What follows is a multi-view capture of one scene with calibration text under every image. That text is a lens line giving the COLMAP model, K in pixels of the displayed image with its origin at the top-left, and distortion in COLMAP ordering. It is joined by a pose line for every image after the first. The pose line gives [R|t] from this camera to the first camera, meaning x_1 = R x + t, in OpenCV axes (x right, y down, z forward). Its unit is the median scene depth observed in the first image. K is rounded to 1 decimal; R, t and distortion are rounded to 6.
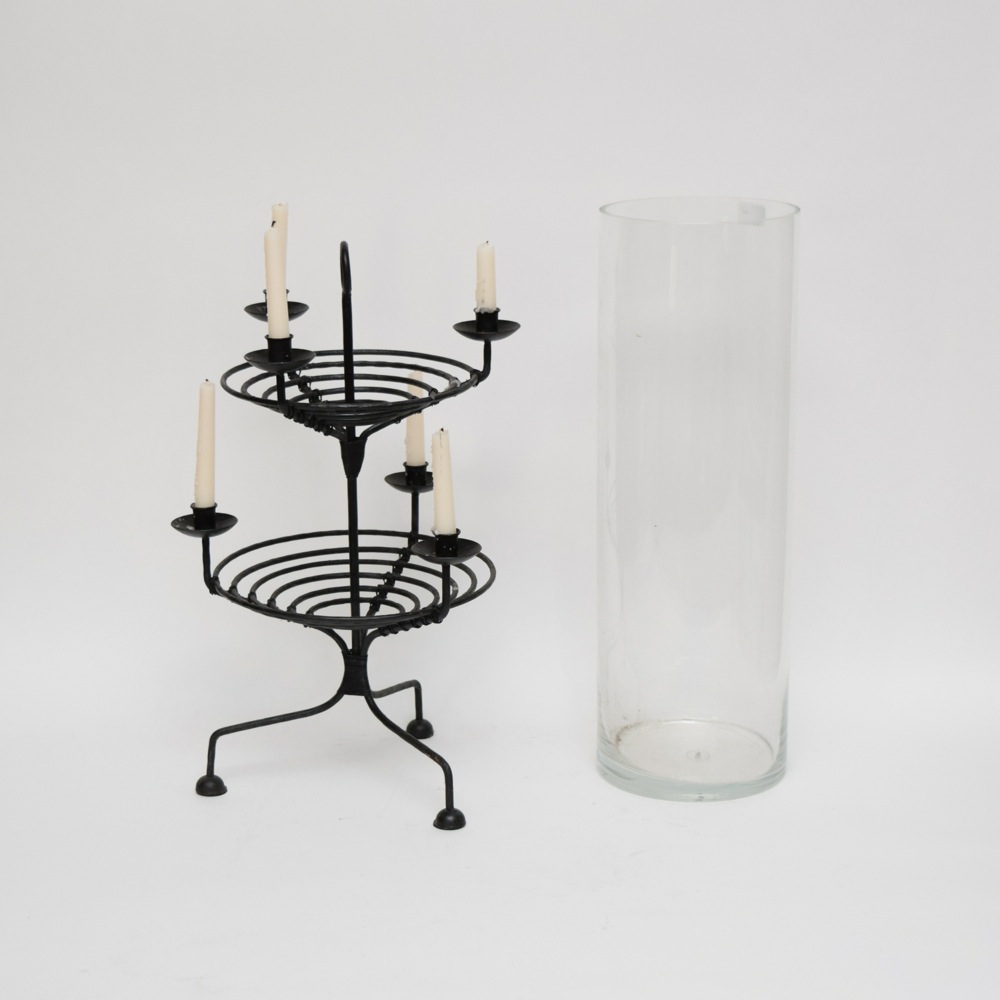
lens RADIAL K [[2395.9, 0, 500.0], [0, 2395.9, 500.0], [0, 0, 1]] dist [-0.047256, -0.023393]
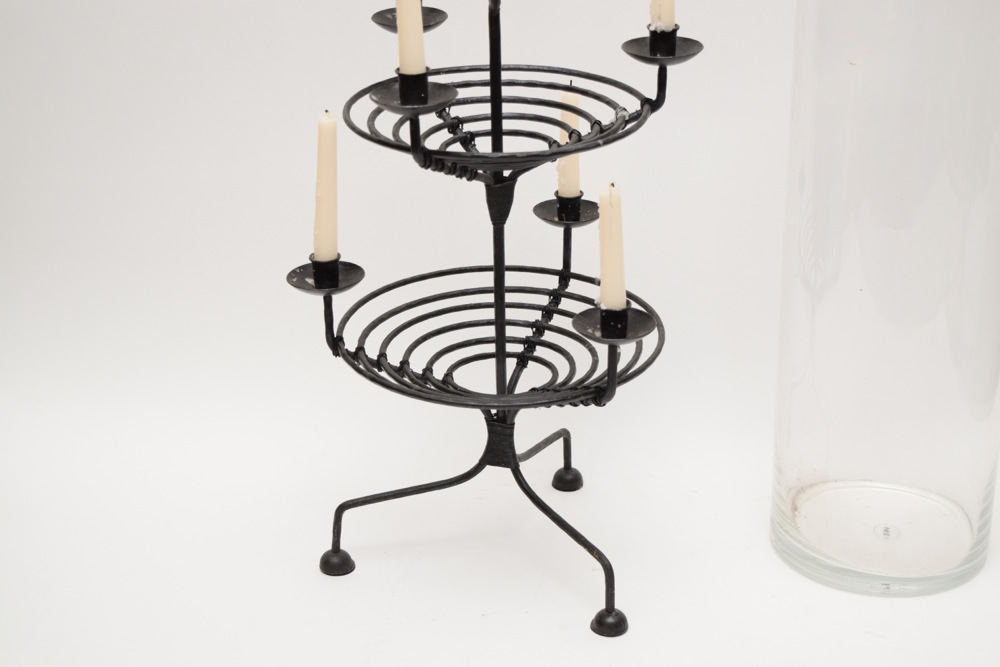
lens RADIAL K [[1832.9, 0, 500.0], [0, 1832.9, 333.5], [0, 0, 1]] dist [-0.006301, -0.021020]
pose [[0.999109, 0.012291, -0.040373, -0.034025], [-0.006002, 0.988308, 0.152351, -0.068888], [0.041773, -0.151973, 0.987501, 0.345933]]
